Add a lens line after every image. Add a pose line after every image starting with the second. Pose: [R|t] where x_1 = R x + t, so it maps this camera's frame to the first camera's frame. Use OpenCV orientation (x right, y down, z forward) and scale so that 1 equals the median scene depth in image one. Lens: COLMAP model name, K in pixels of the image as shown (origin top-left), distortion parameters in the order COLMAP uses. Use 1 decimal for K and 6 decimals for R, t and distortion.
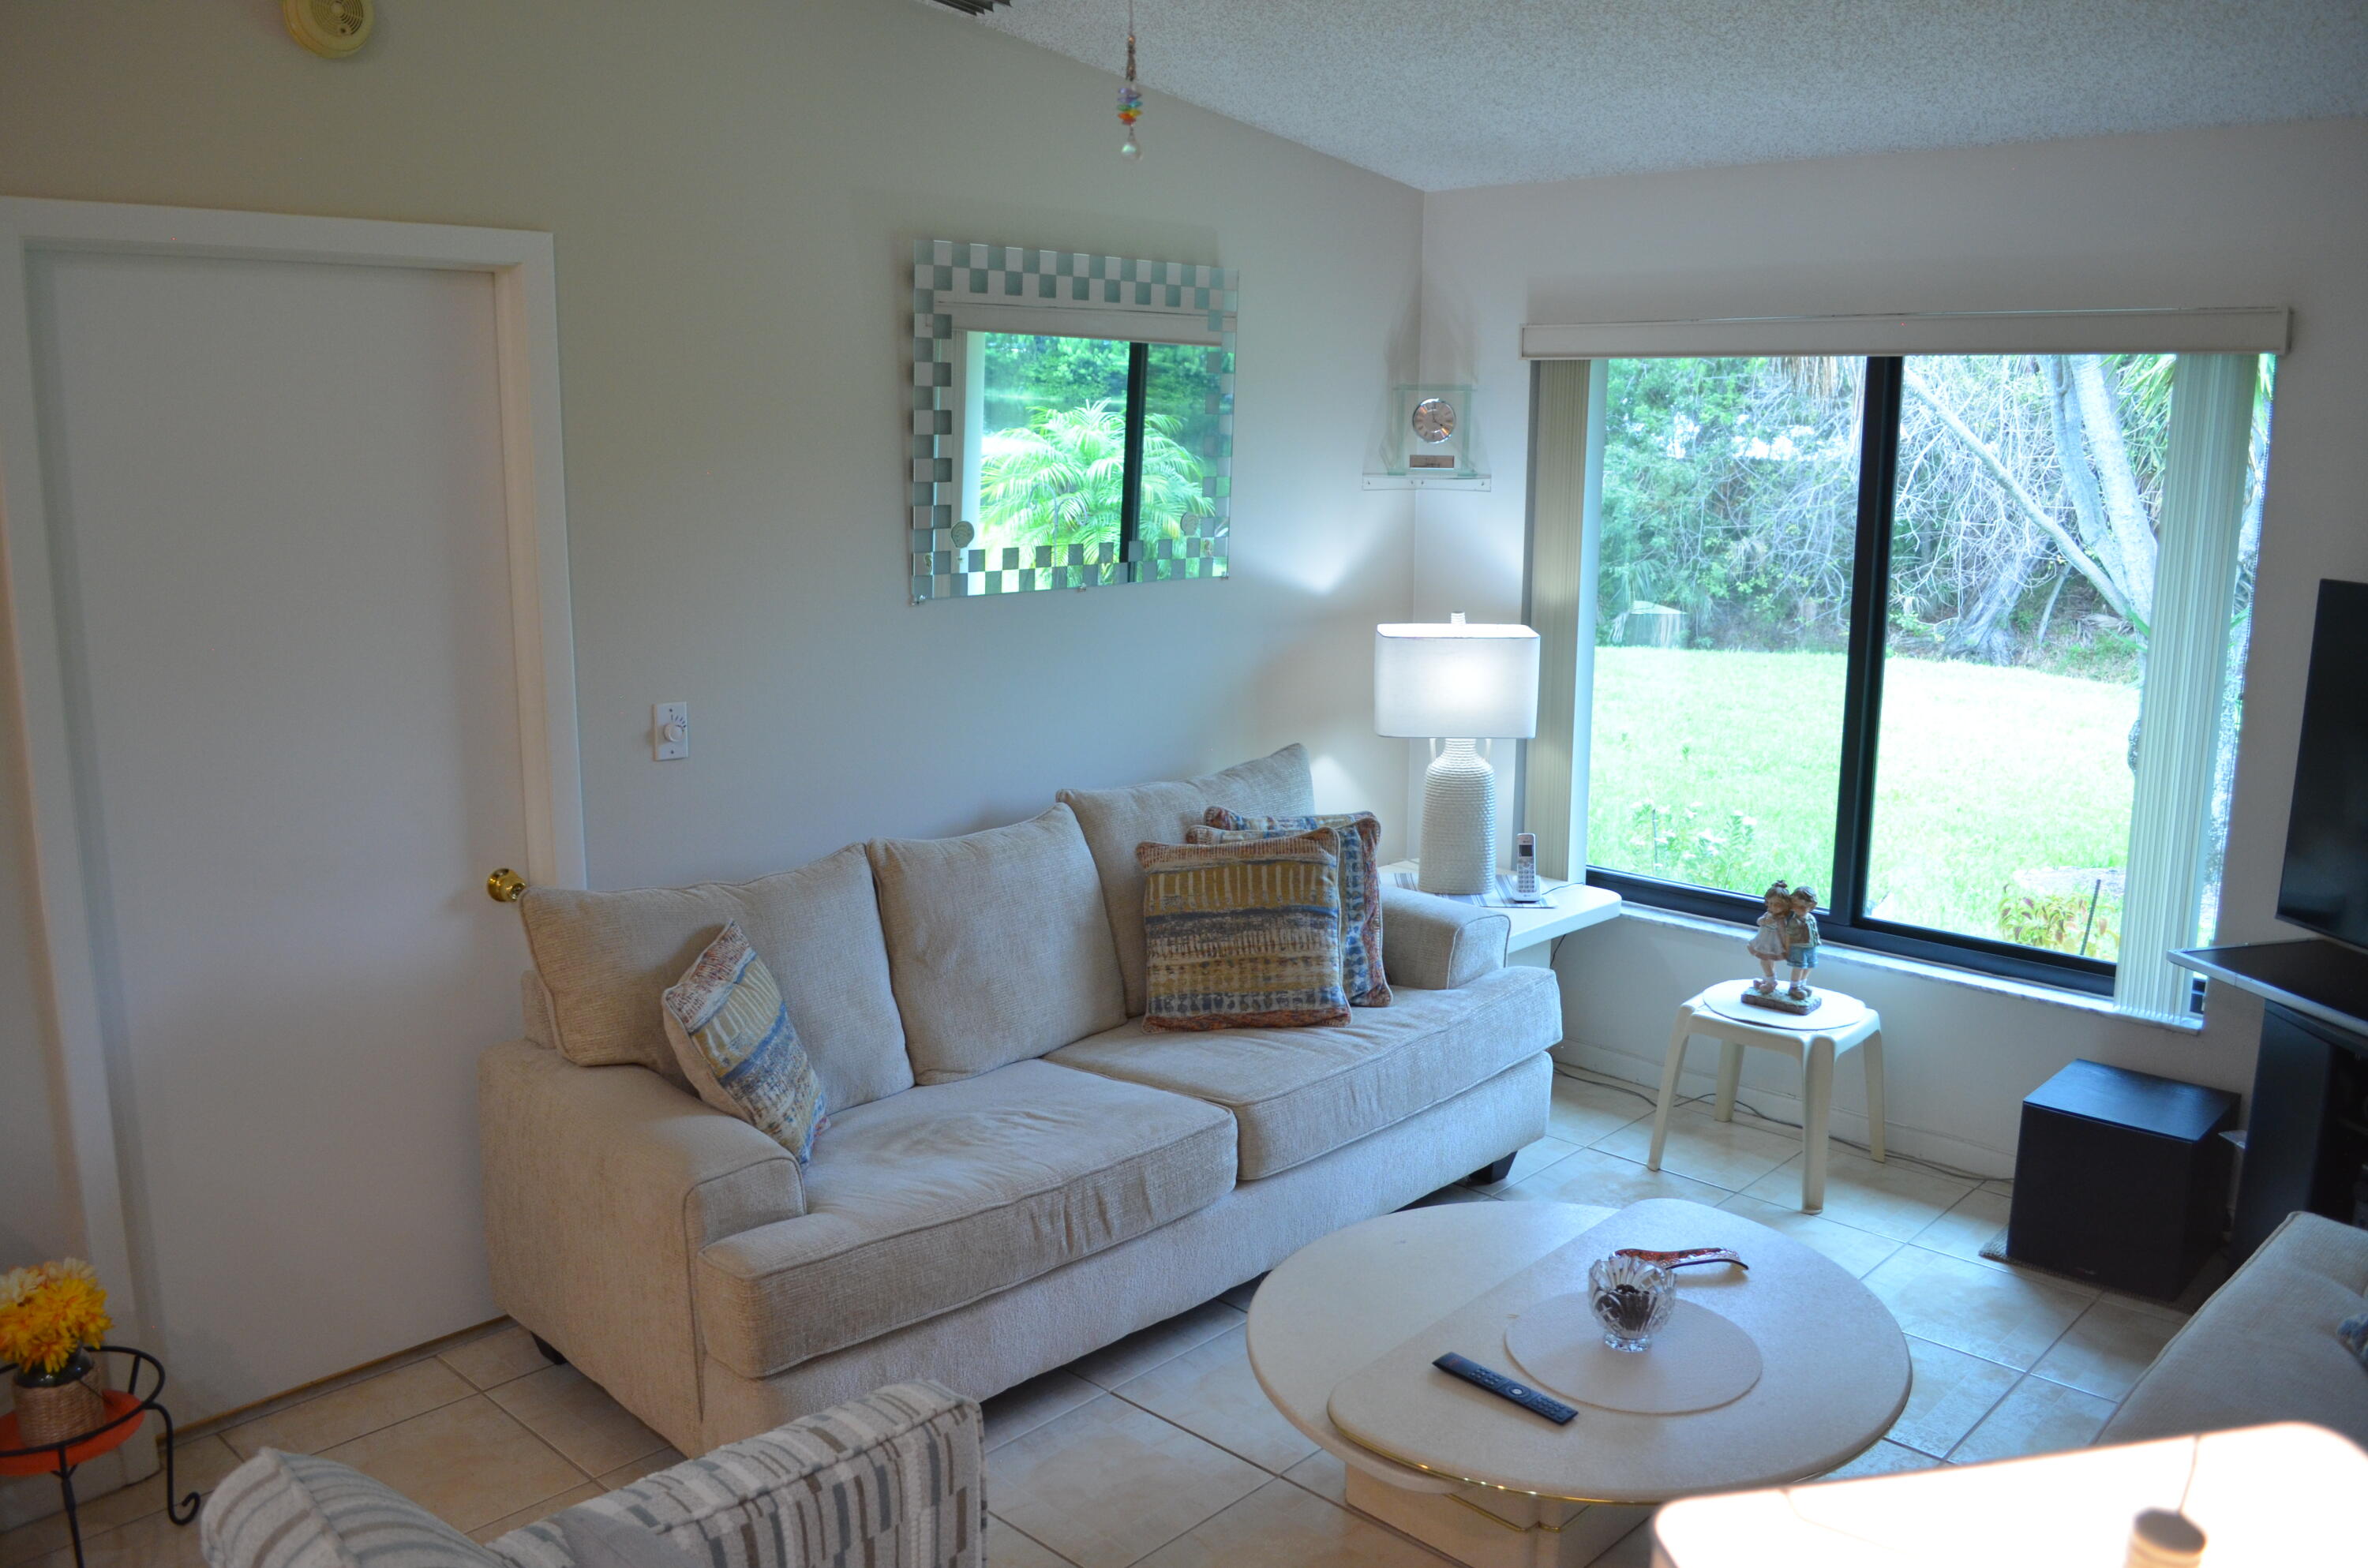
lens RADIAL K [[1866.2, 0, 1192.0], [0, 1866.2, 790.8], [0, 0, 1]] dist [-0.080007, 0.008909]
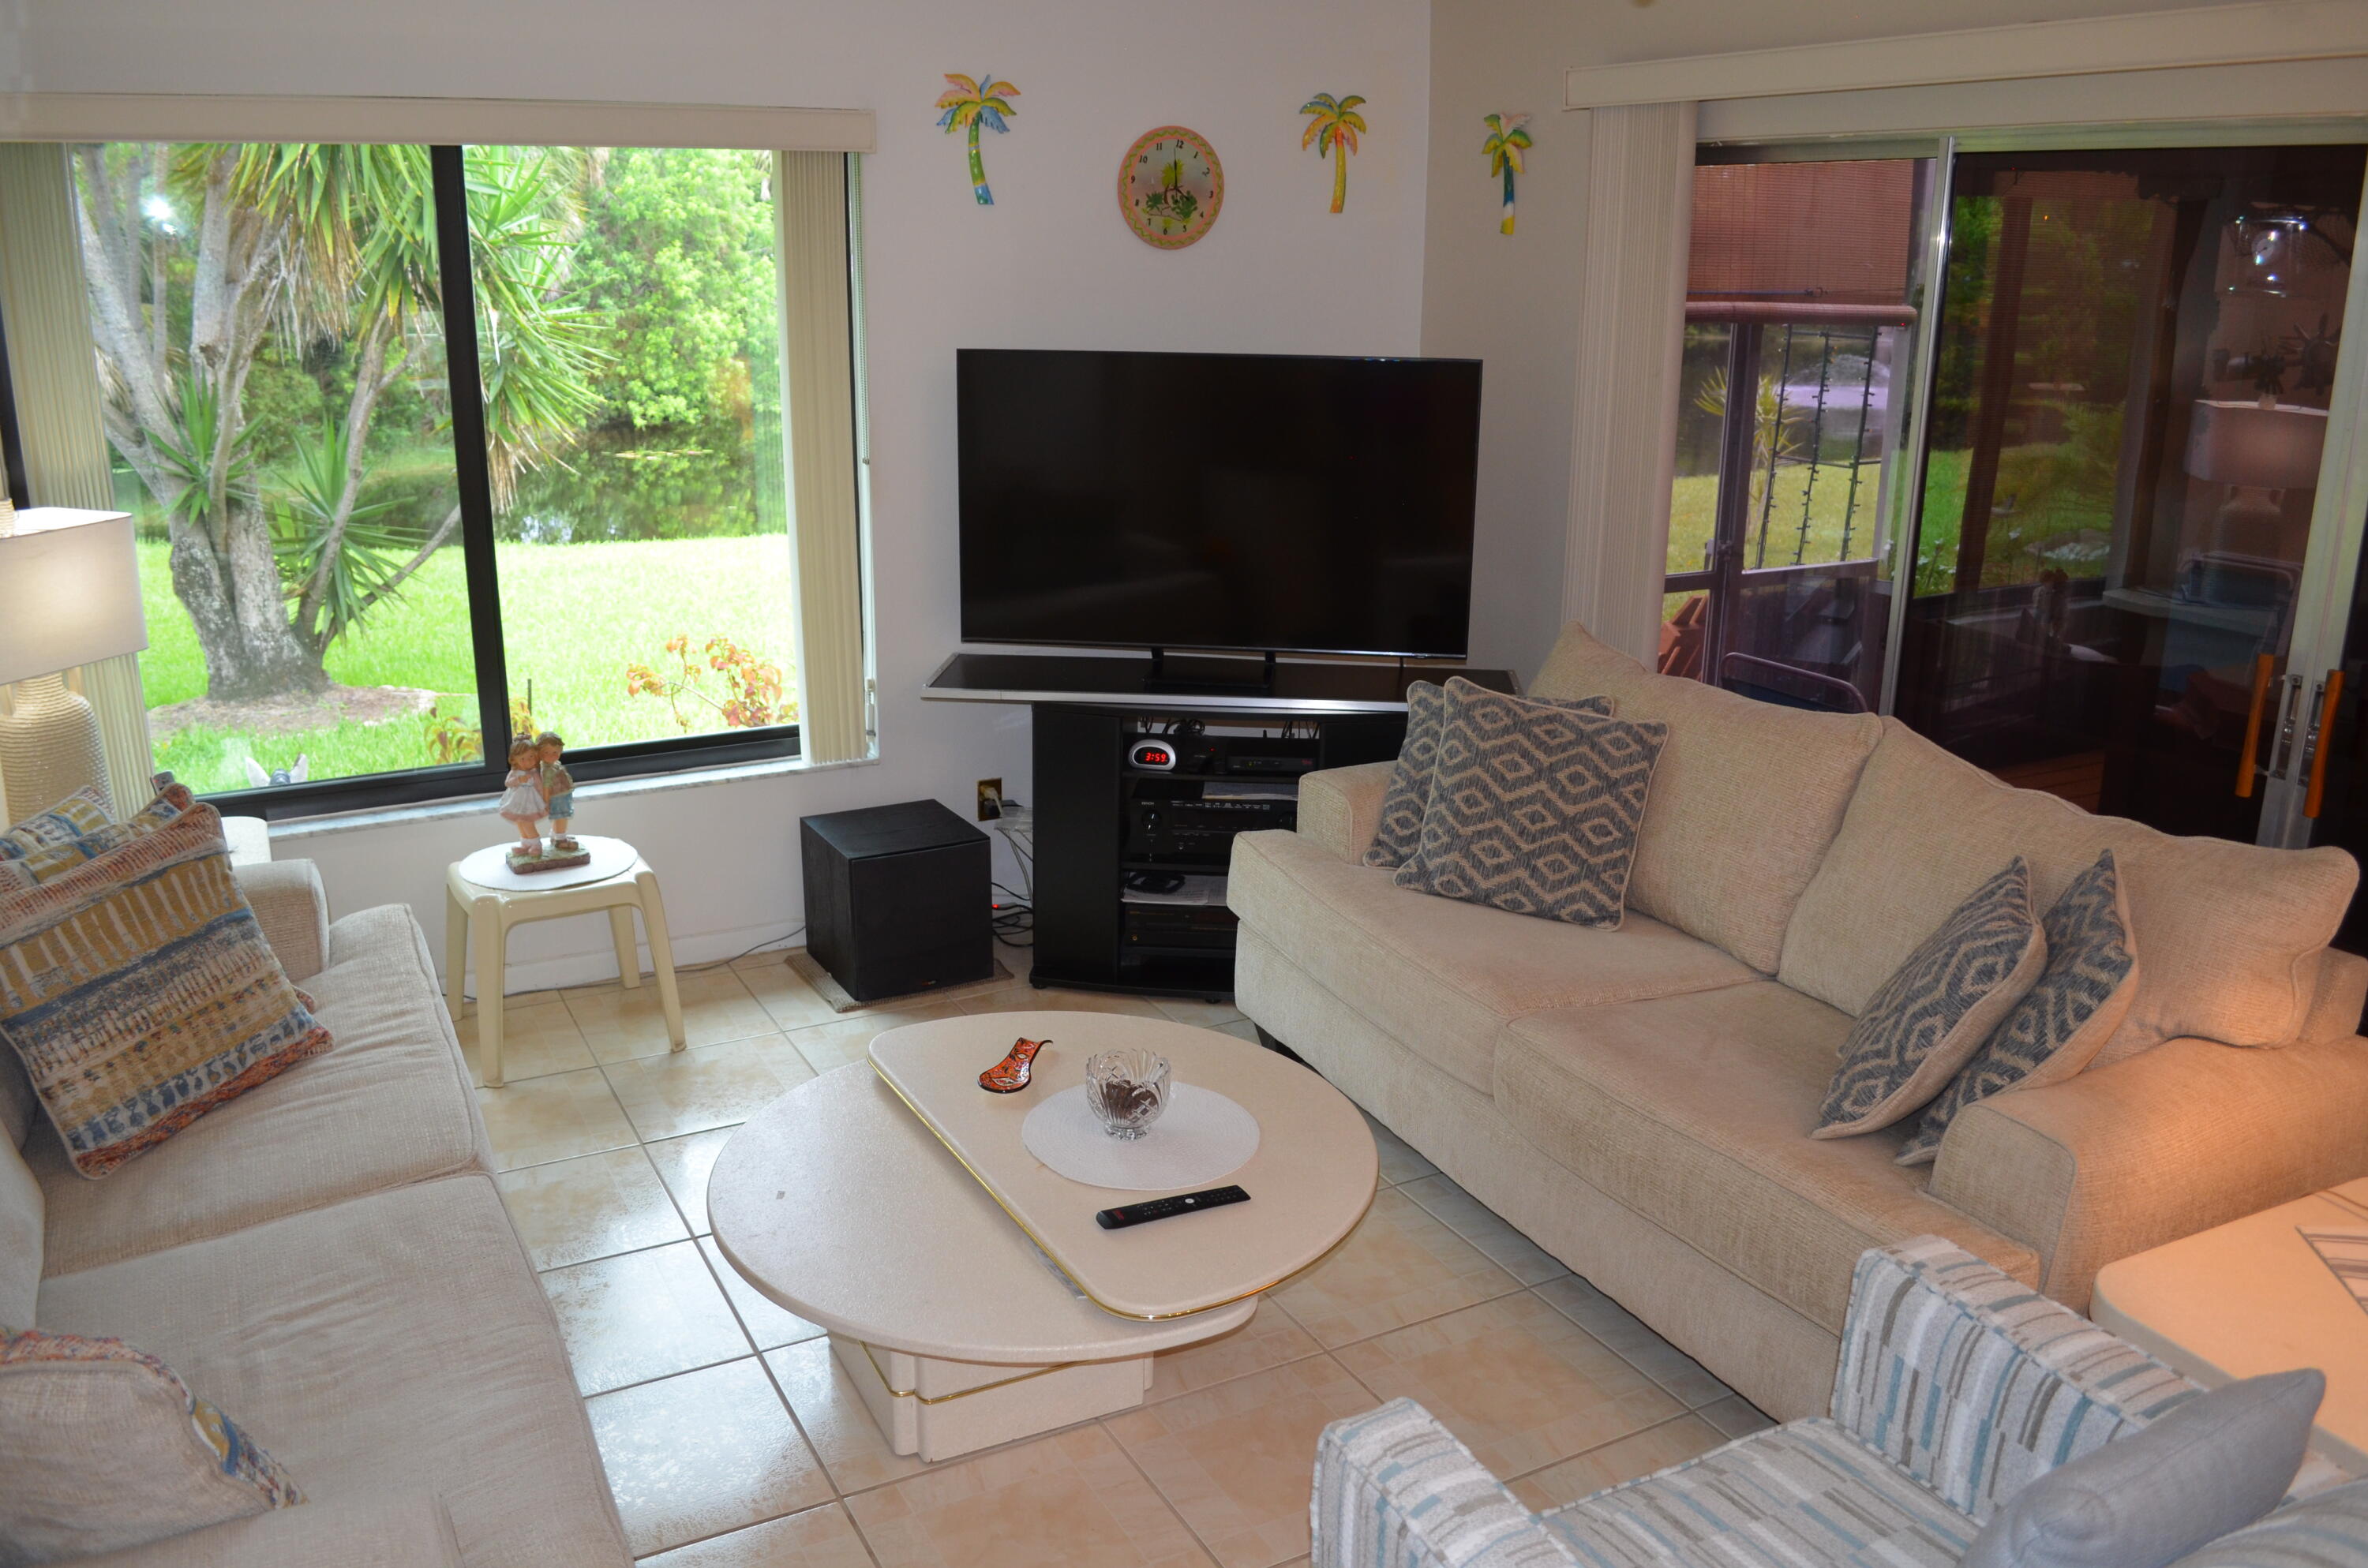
lens RADIAL K [[1866.2, 0, 1192.0], [0, 1866.2, 790.8], [0, 0, 1]] dist [-0.080007, 0.008909]
pose [[0.314675, -0.271020, 0.909686, -0.442358], [0.176645, 0.958350, 0.224415, -0.074735], [-0.932618, 0.090074, 0.349443, 0.405909]]
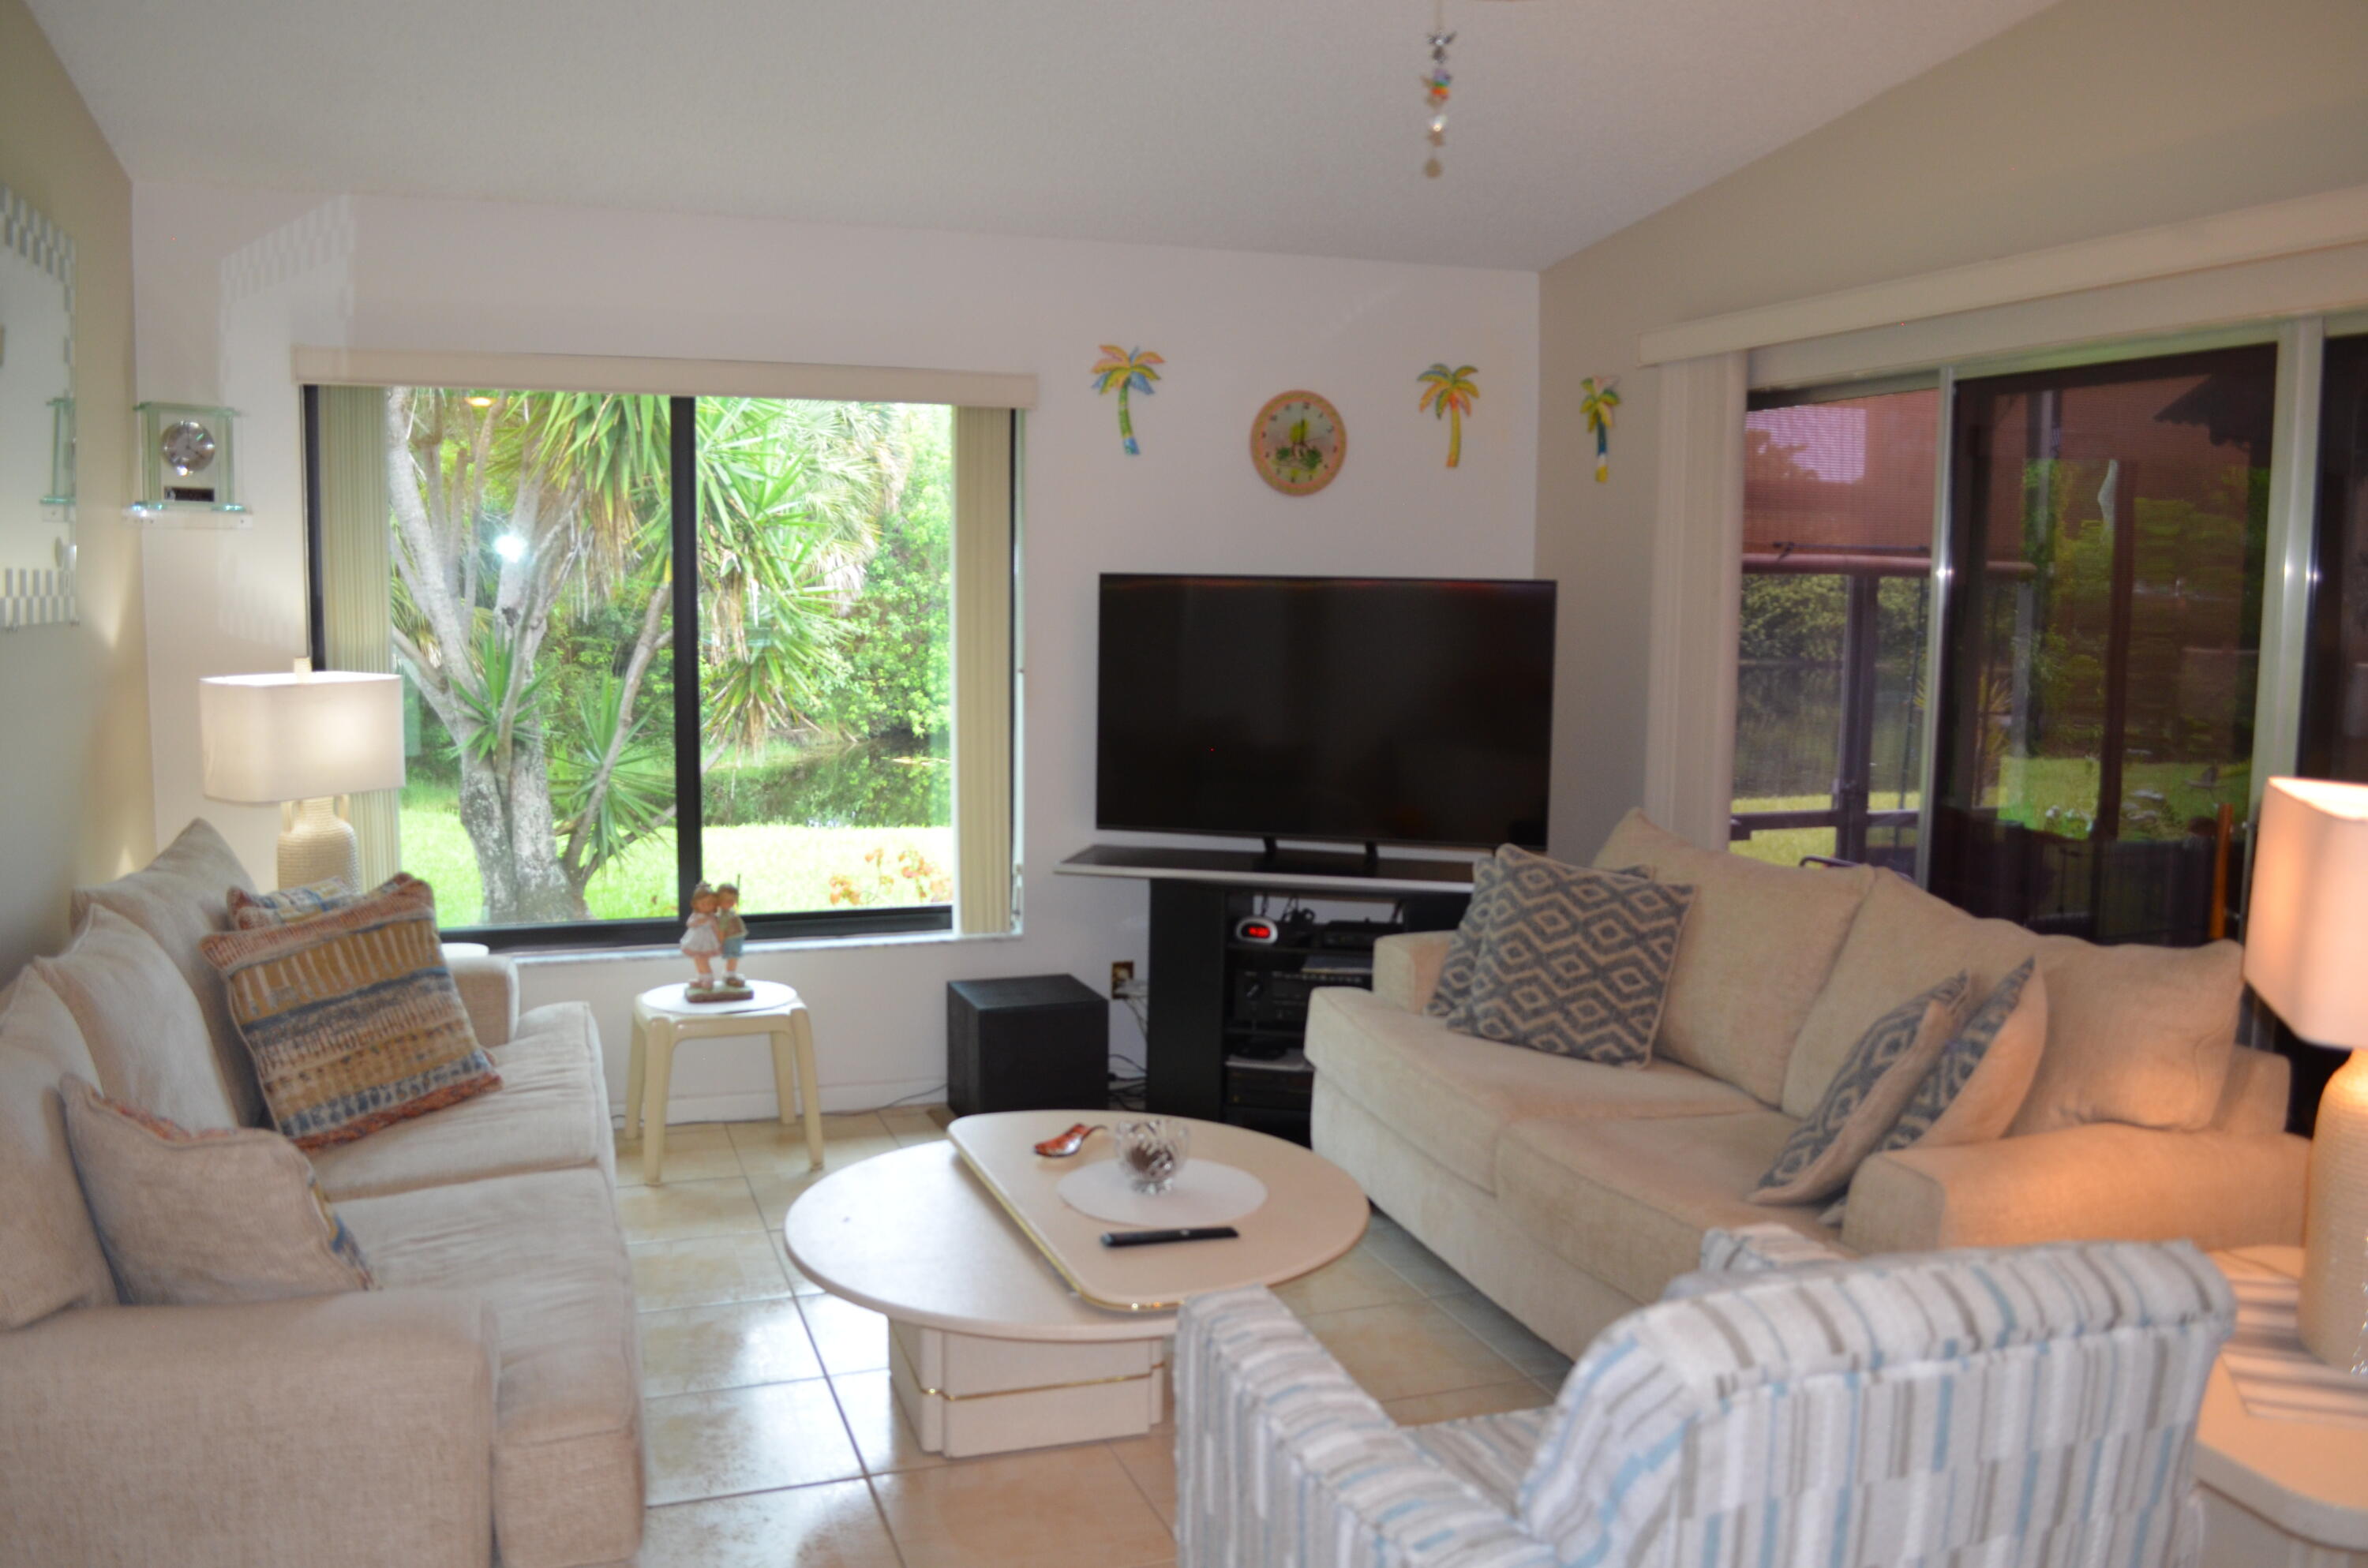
lens RADIAL K [[1875.7, 0, 1190.4], [0, 1875.7, 784.0], [0, 0, 1]] dist [-0.077327, 0.002469]
pose [[0.451562, -0.098300, 0.886808, -0.535009], [0.165667, 0.985867, 0.024923, 0.014100], [-0.876725, 0.135661, 0.461465, 0.274252]]
